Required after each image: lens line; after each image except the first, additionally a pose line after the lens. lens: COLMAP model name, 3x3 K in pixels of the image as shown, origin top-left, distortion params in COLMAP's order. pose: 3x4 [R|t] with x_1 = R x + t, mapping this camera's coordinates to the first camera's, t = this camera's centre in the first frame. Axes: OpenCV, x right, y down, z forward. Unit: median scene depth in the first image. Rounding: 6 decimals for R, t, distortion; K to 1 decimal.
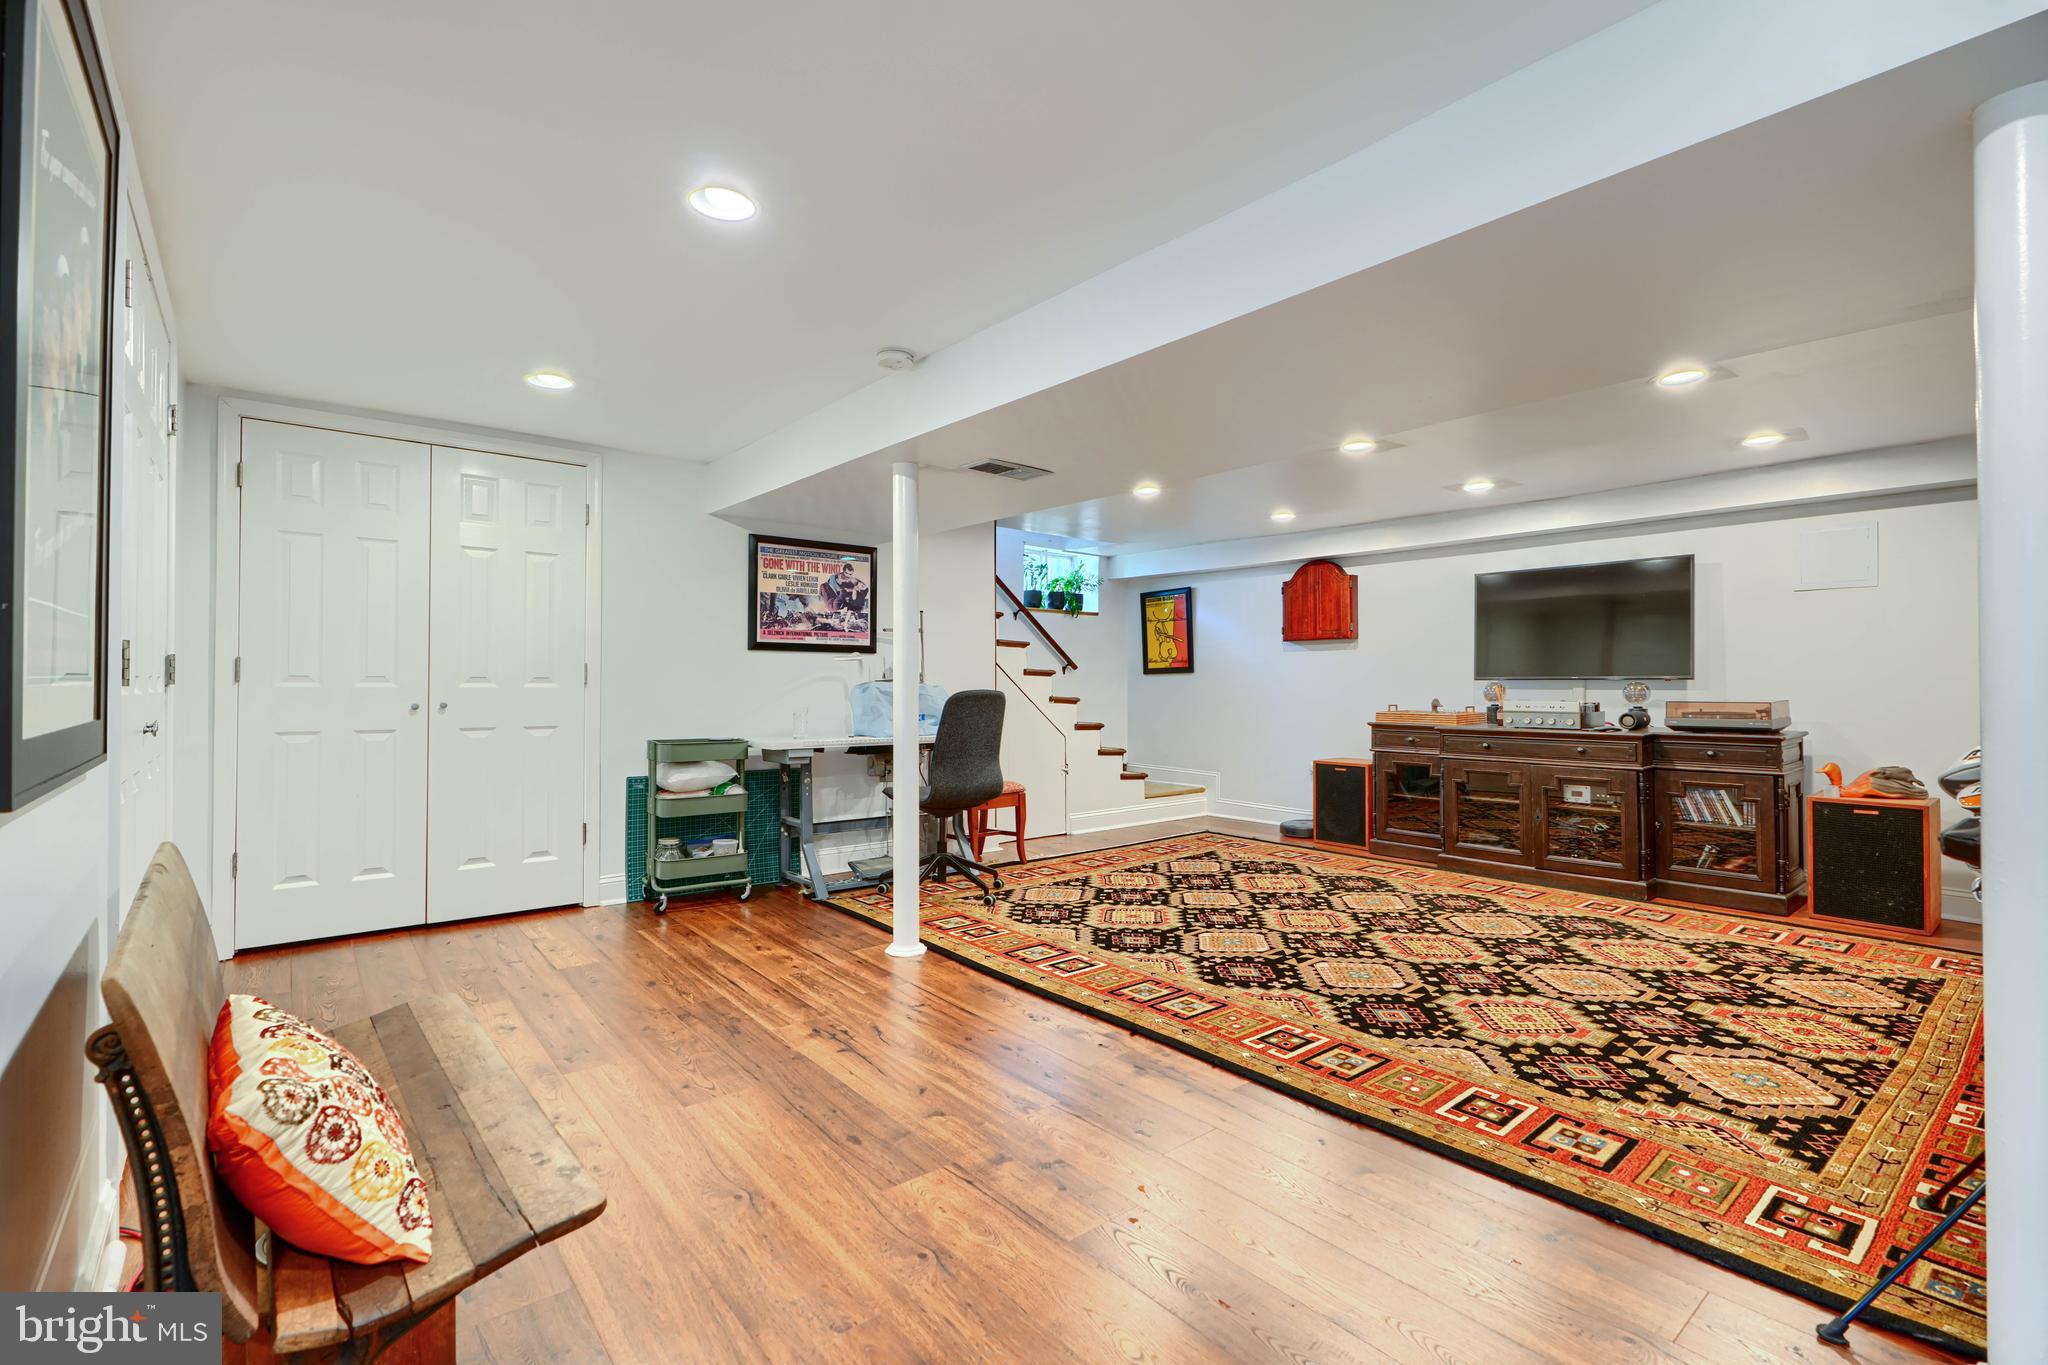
lens RADIAL K [[921.6, 0, 1028.3], [0, 921.6, 682.0], [0, 0, 1]] dist [0.002089, -0.001361]
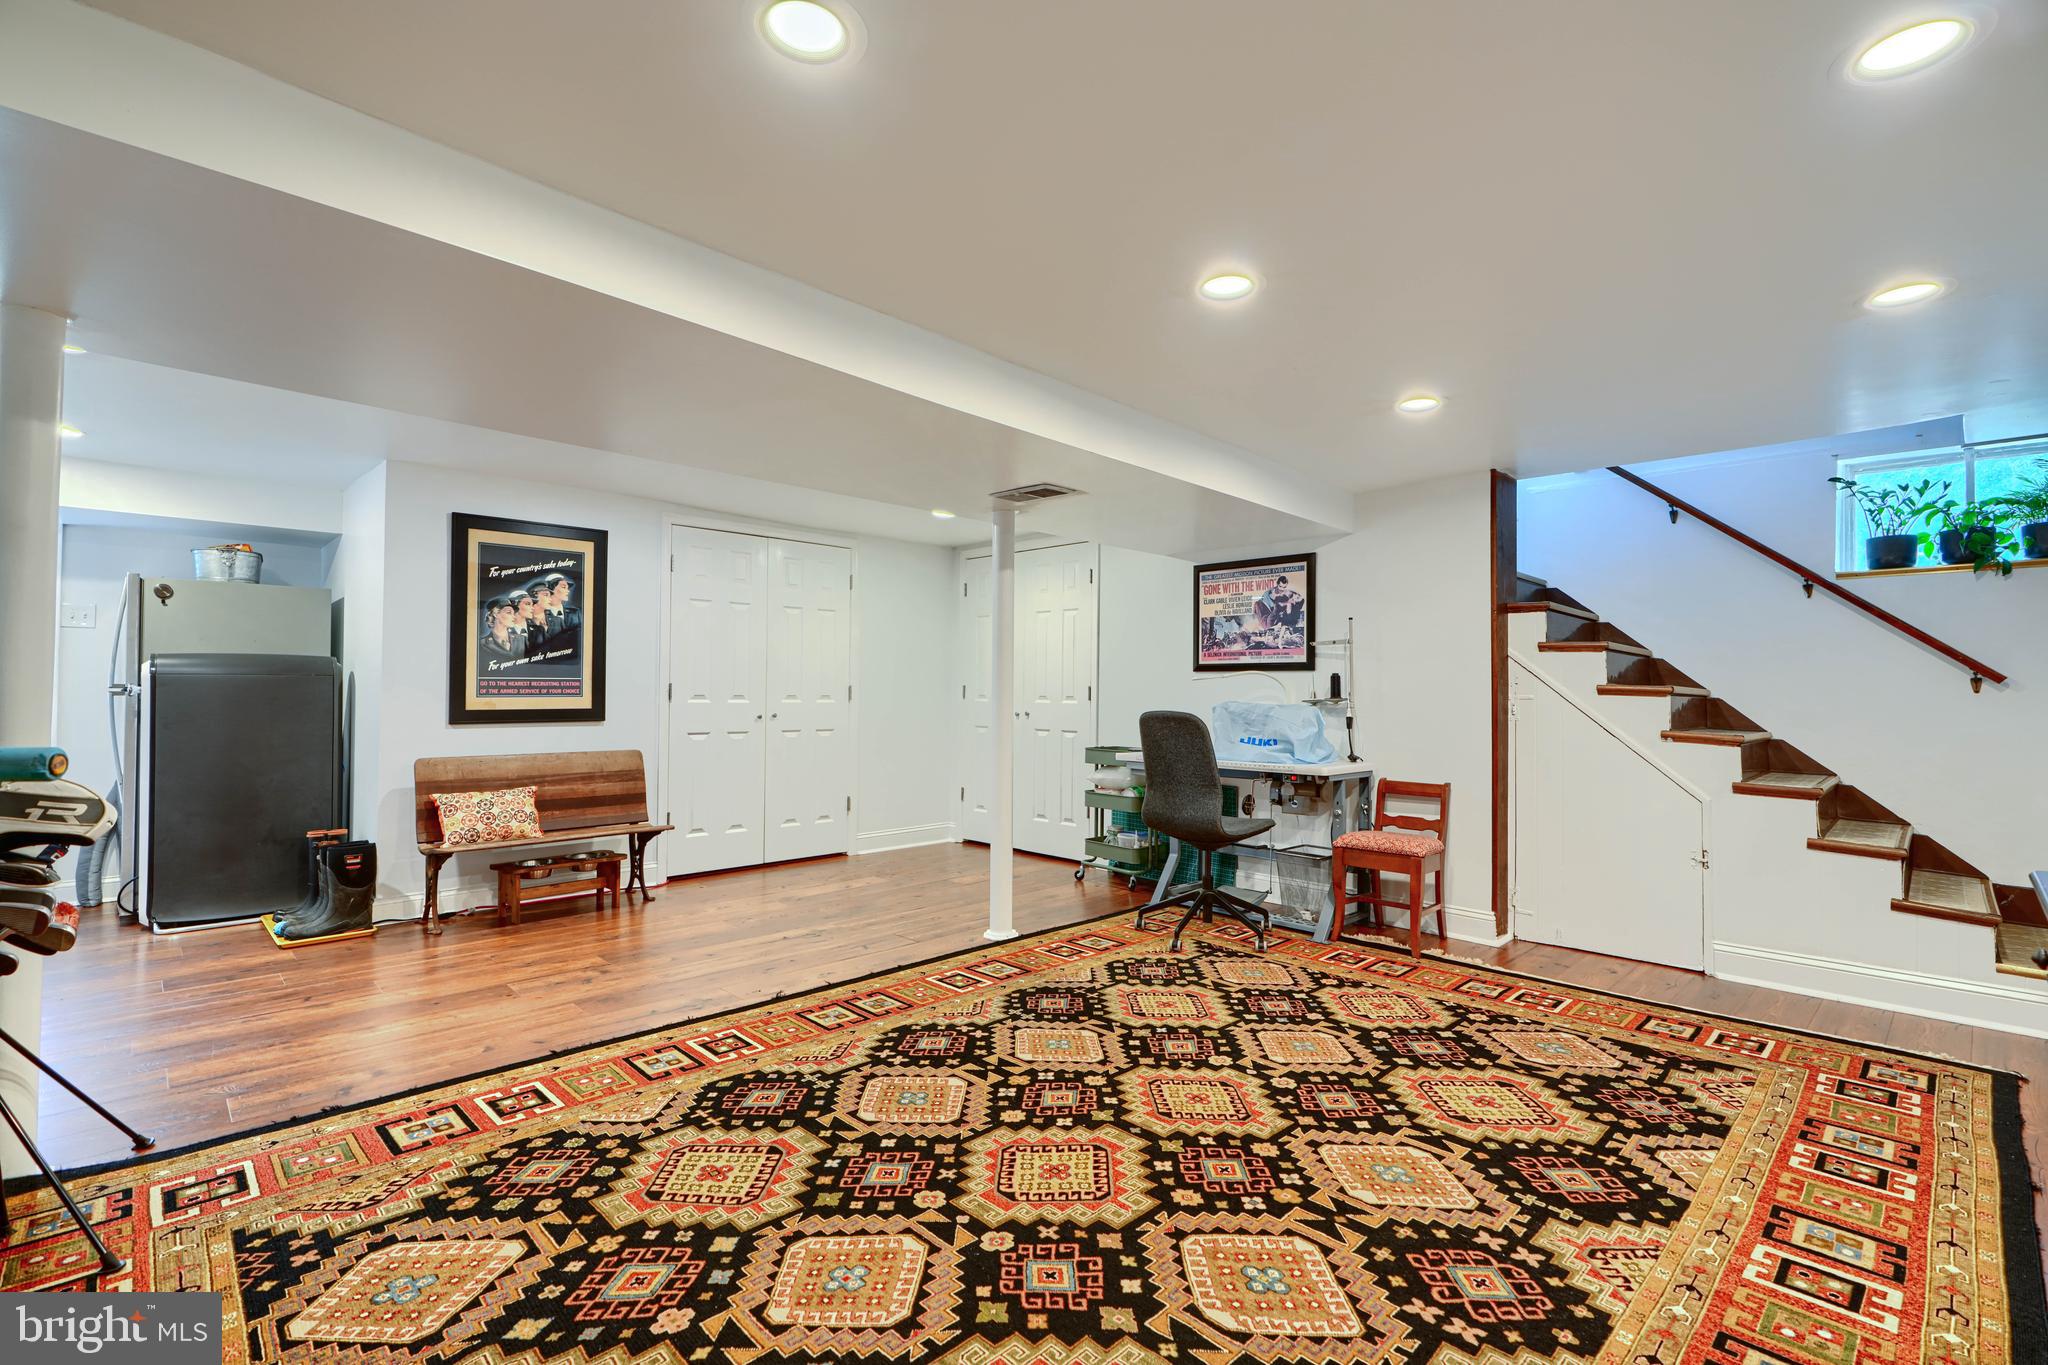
lens RADIAL K [[921.6, 0, 1027.6], [0, 921.6, 680.5], [0, 0, 1]] dist [0.002089, -0.001361]
pose [[0.079946, -0.016424, -0.996664, 1.184225], [-0.007091, 0.999830, -0.017045, -0.006984], [0.996774, 0.008430, 0.079816, 1.097577]]
